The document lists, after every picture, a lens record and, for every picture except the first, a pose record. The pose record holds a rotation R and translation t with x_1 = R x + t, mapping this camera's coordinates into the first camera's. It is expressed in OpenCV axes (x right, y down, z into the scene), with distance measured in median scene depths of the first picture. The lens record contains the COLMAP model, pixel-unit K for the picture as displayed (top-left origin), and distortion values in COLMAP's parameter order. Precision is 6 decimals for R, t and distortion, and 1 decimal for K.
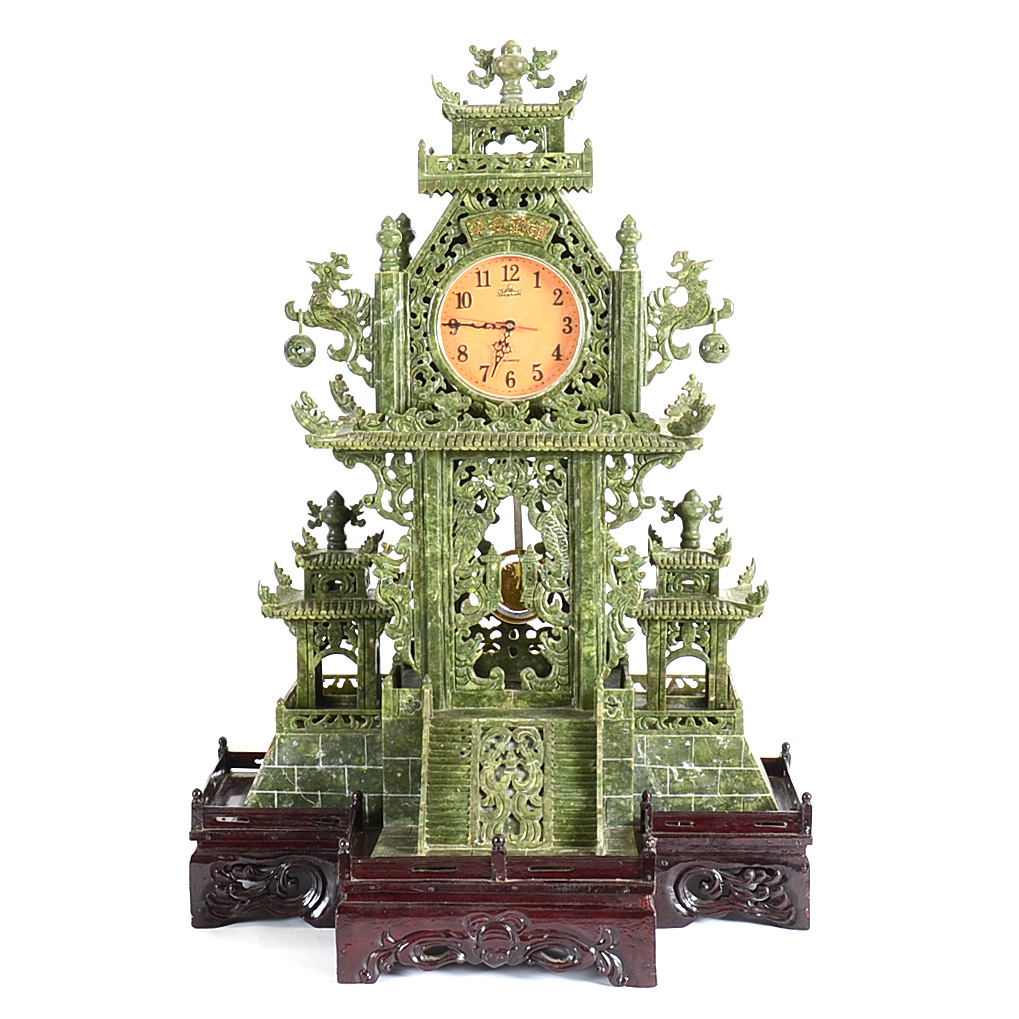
lens RADIAL K [[2258.8, 0, 492.3], [0, 2258.8, 511.2], [0, 0, 1]] dist [-0.072175, -0.024289]
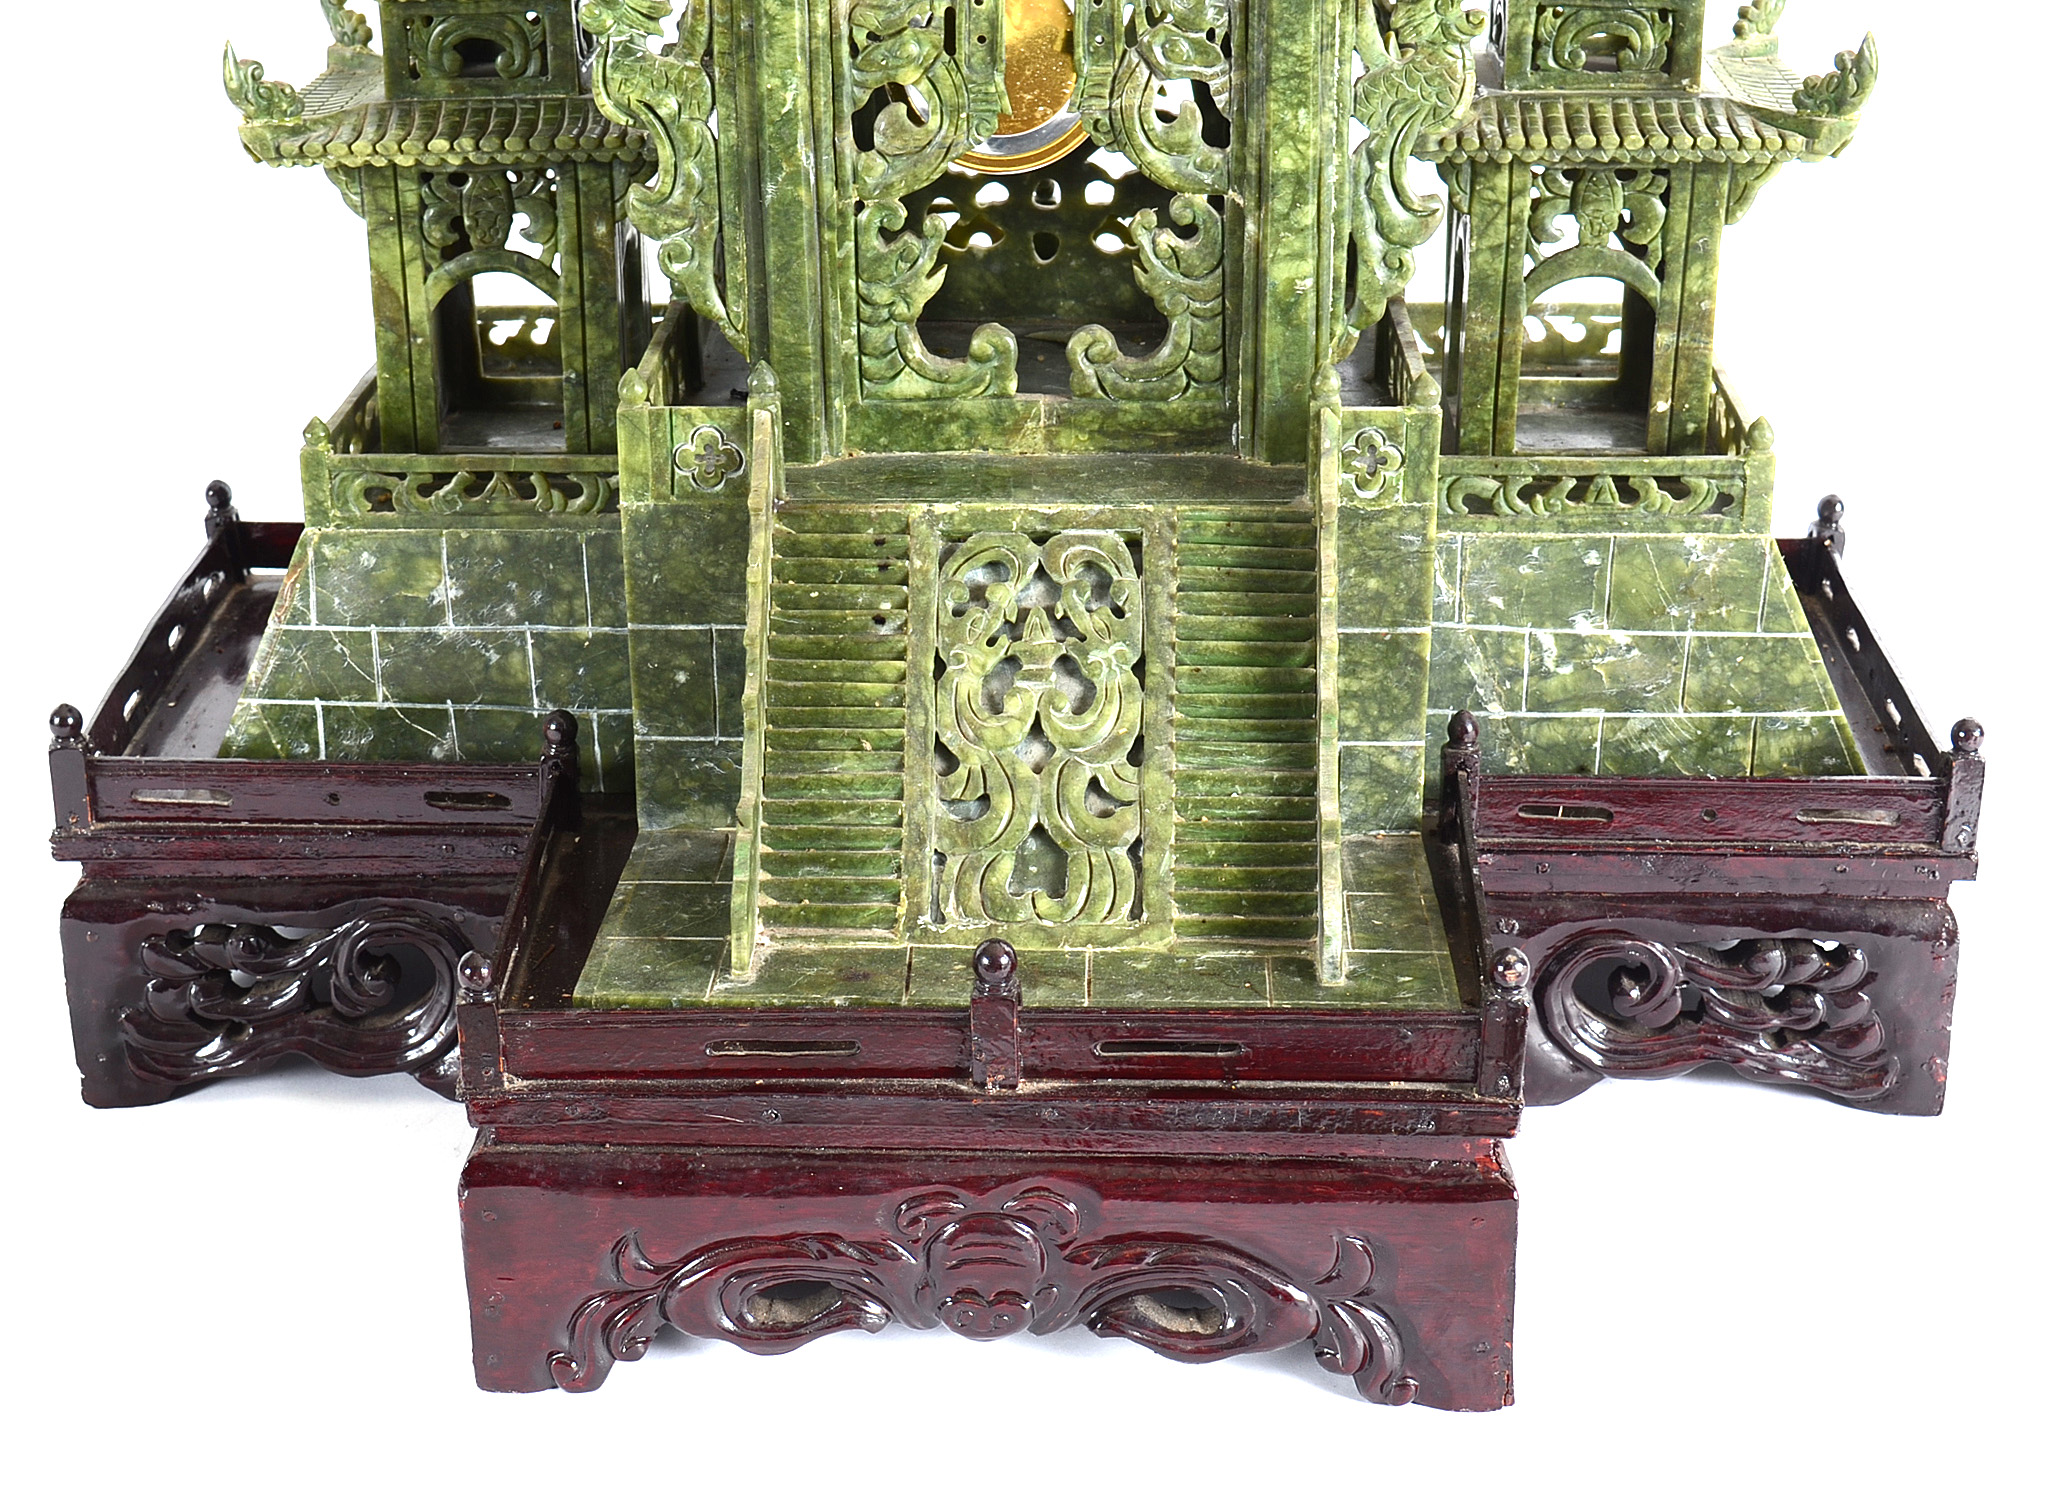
lens RADIAL K [[3397.1, 0, 976.9], [0, 3397.1, 783.5], [0, 0, 1]] dist [-0.033368, 0.058325]
pose [[0.999926, -0.002556, -0.011914, 0.005379], [0.005717, 0.961881, 0.273409, 0.001918], [0.010761, -0.273457, 0.961824, 0.538197]]
